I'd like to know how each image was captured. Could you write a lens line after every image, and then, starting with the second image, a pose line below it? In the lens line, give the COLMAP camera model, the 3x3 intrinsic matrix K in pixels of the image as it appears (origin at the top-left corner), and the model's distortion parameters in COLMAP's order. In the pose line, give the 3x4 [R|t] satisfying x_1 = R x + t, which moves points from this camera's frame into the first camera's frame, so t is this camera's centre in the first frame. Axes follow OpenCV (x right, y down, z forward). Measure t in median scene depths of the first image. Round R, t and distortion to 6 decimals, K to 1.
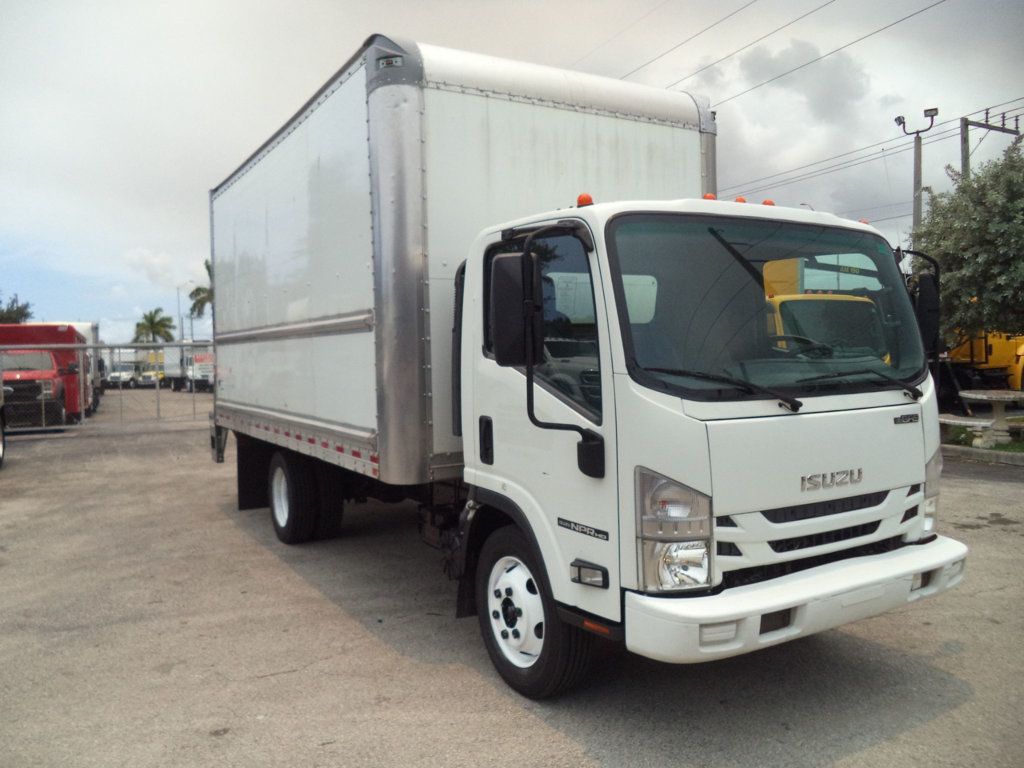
lens RADIAL K [[818.5, 0, 510.1], [0, 818.5, 386.4], [0, 0, 1]] dist [0.000390, -0.040934]
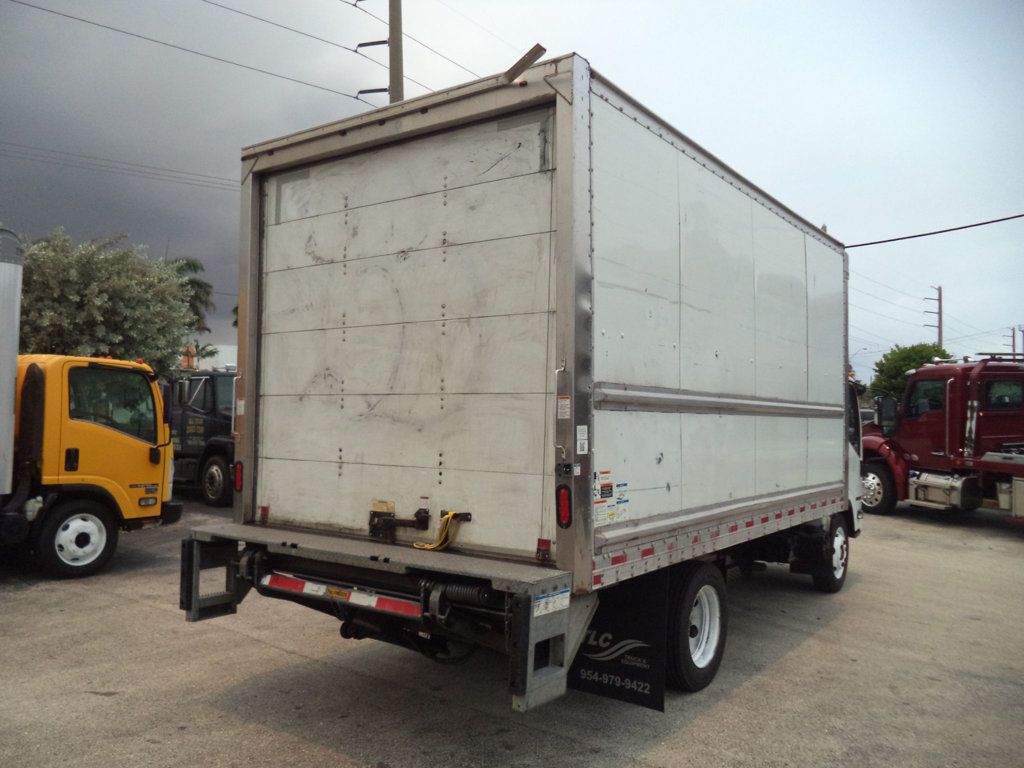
lens RADIAL K [[818.5, 0, 510.1], [0, 818.5, 386.4], [0, 0, 1]] dist [0.000390, -0.040934]
pose [[-0.407299, 0.050425, 0.911902, -1.551589], [0.026035, 0.998710, -0.043596, -0.089148], [-0.912924, 0.005985, -0.408087, 2.537180]]
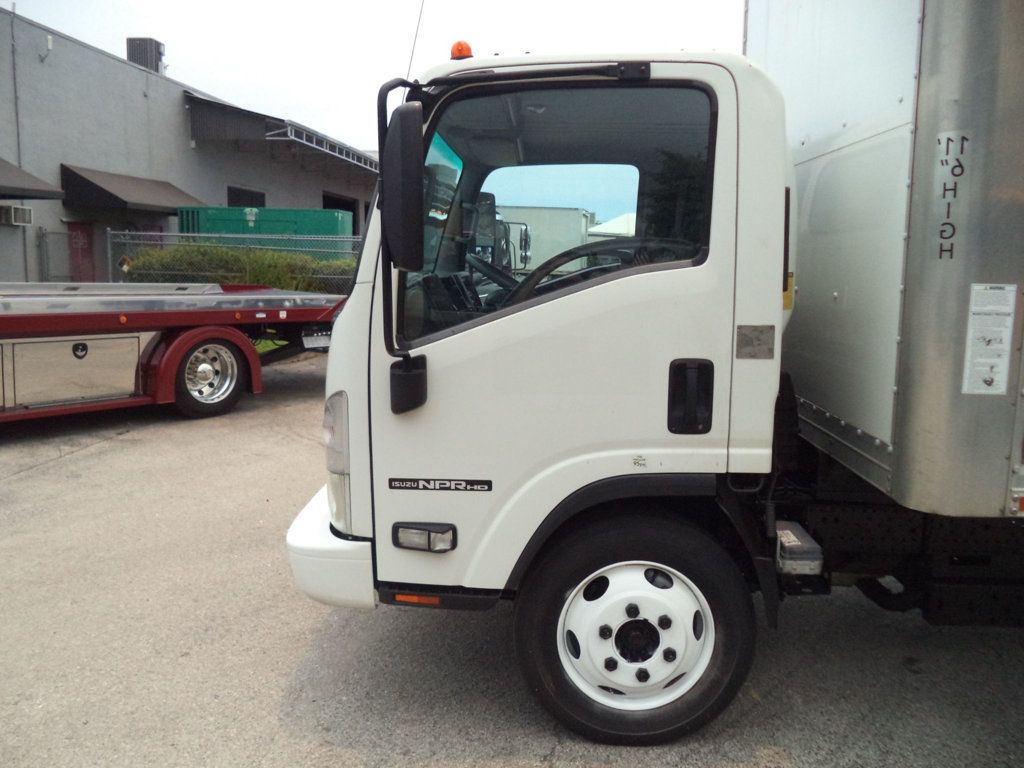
lens RADIAL K [[818.5, 0, 510.1], [0, 818.5, 386.4], [0, 0, 1]] dist [0.000390, -0.040934]
pose [[-0.534169, 0.131538, -0.835082, 0.967430], [-0.037772, 0.983121, 0.179017, -0.069445], [0.844534, 0.127168, -0.520184, 1.411562]]
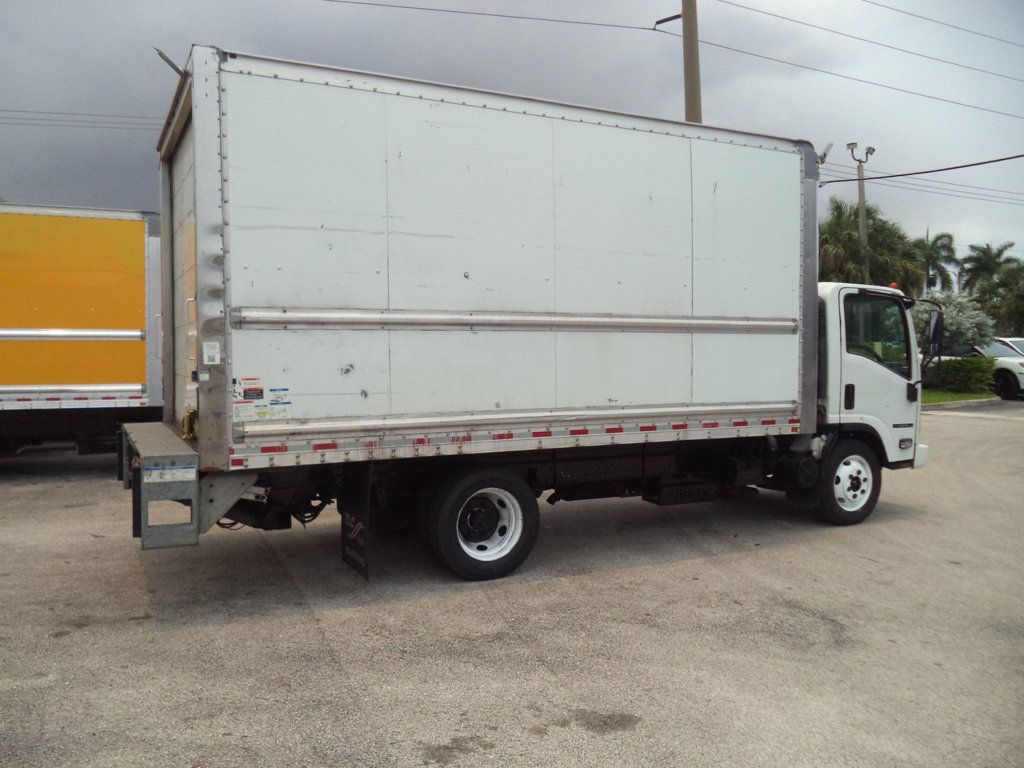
lens RADIAL K [[818.5, 0, 510.1], [0, 818.5, 386.4], [0, 0, 1]] dist [0.000390, -0.040934]
pose [[0.056570, -0.017756, 0.998241, -1.886072], [0.043187, 0.998950, 0.015321, -0.019986], [-0.997464, 0.042245, 0.057277, 1.616156]]
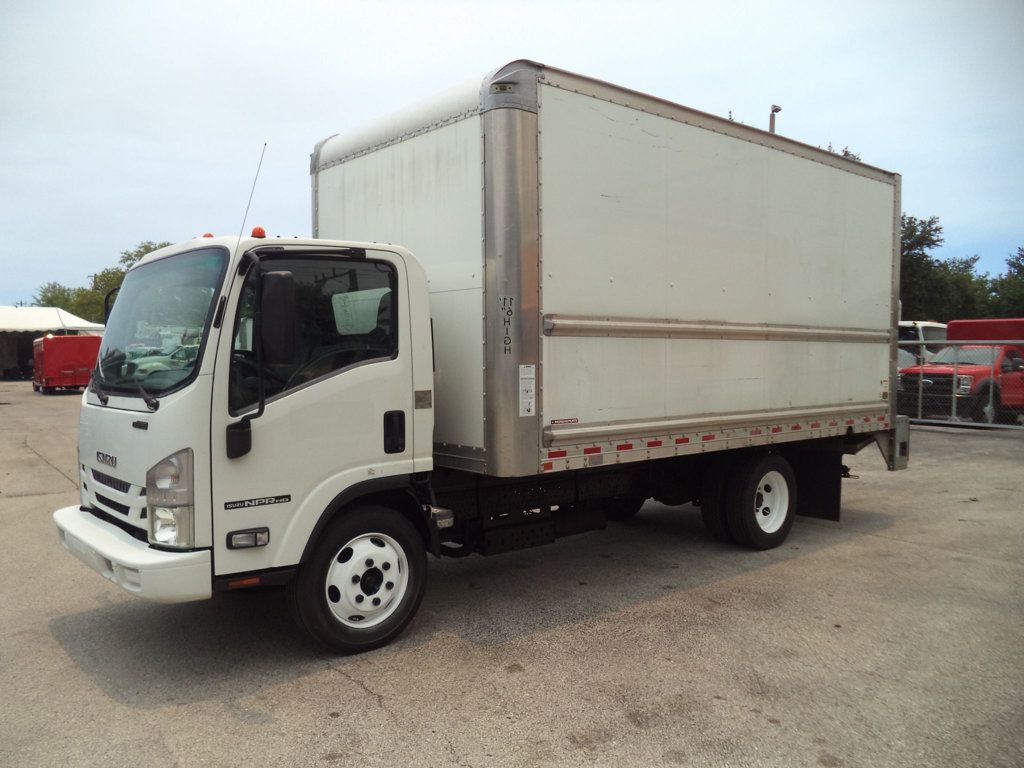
lens RADIAL K [[826.7, 0, 512.0], [0, 826.7, 384.0], [0, 0, 1]] dist [-0.005927, -0.040907]
pose [[0.180948, 0.049854, -0.982228, 1.497367], [-0.041827, 0.998201, 0.042959, -0.075651], [0.982603, 0.033311, 0.182708, 1.158805]]
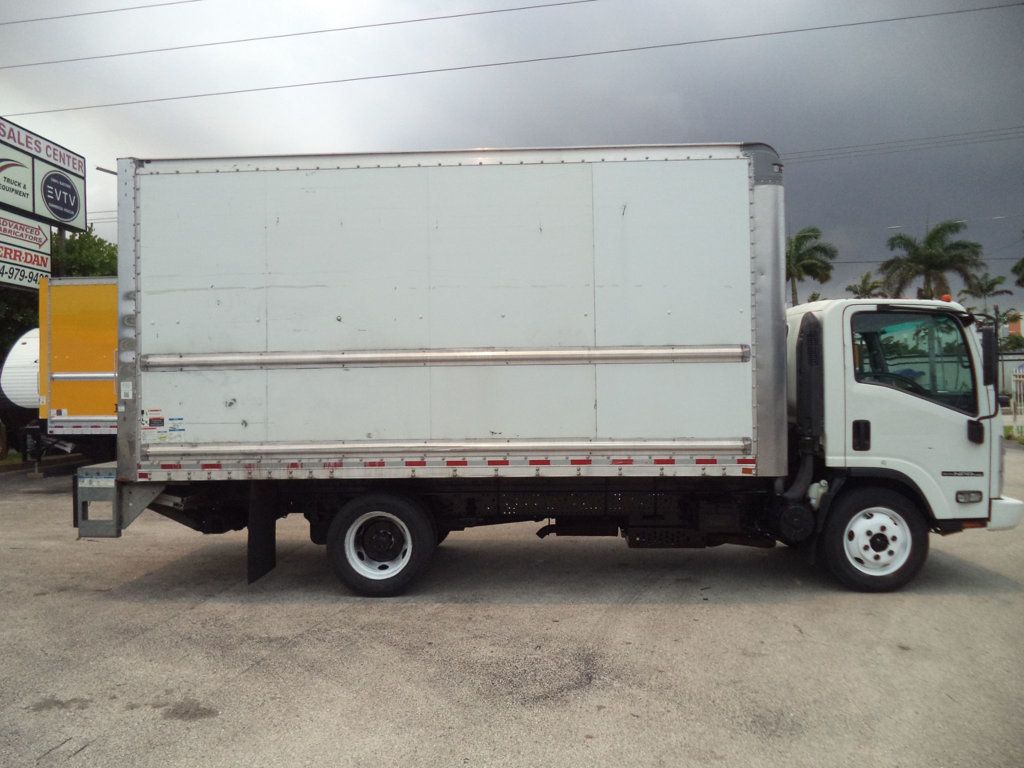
lens RADIAL K [[818.5, 0, 510.1], [0, 818.5, 386.4], [0, 0, 1]] dist [0.000390, -0.040934]
pose [[0.533775, 0.023577, 0.845298, -1.651362], [0.036035, 0.998069, -0.050594, 0.026654], [-0.844859, 0.057466, 0.531894, 0.708785]]
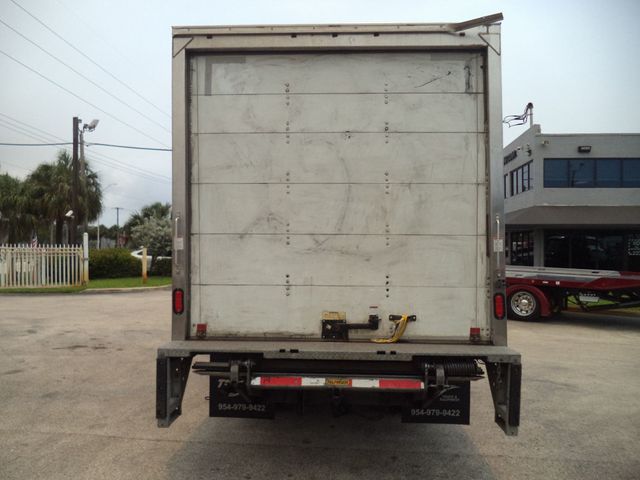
lens RADIAL K [[511.6, 0, 318.8], [0, 511.6, 241.5], [0, 0, 1]] dist [0.000390, -0.040934]
pose [[-0.839767, 0.026725, 0.542288, -0.980489], [0.028648, 0.999578, -0.004898, -0.113415], [-0.542190, 0.011423, -0.840178, 3.040875]]
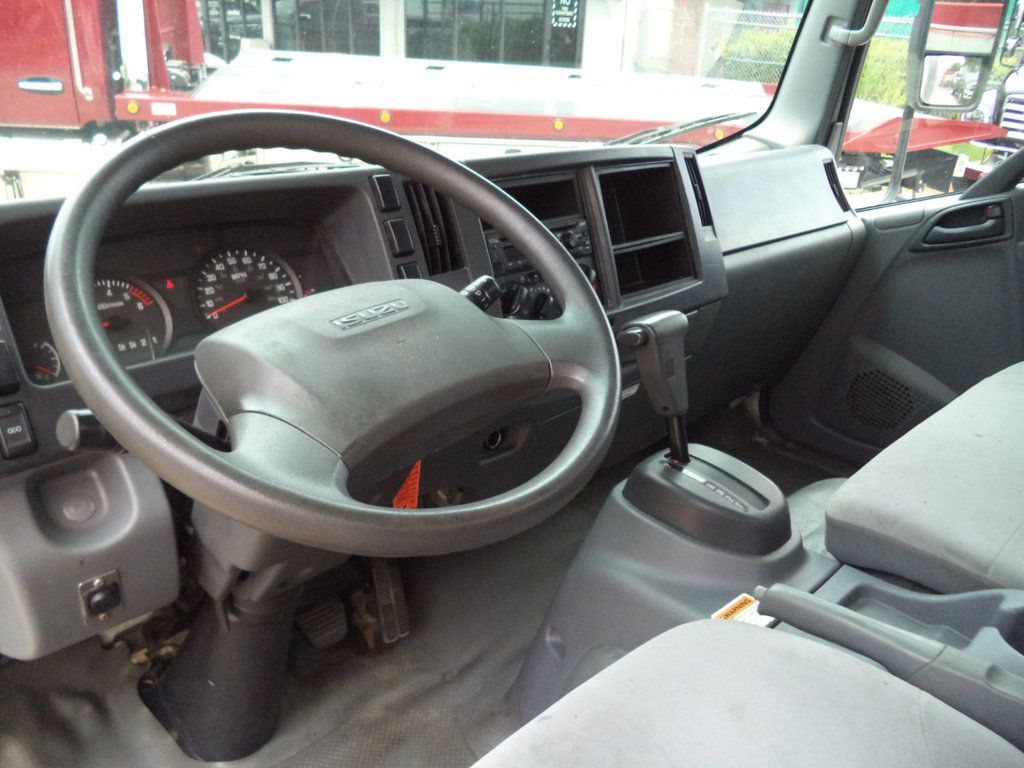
lens RADIAL K [[818.5, 0, 510.1], [0, 818.5, 386.4], [0, 0, 1]] dist [0.000390, -0.040934]
pose [[-0.967098, 0.071846, -0.244048, 0.371880], [-0.044848, 0.896124, 0.441532, -0.079143], [0.250420, 0.437950, -0.863417, 1.169828]]
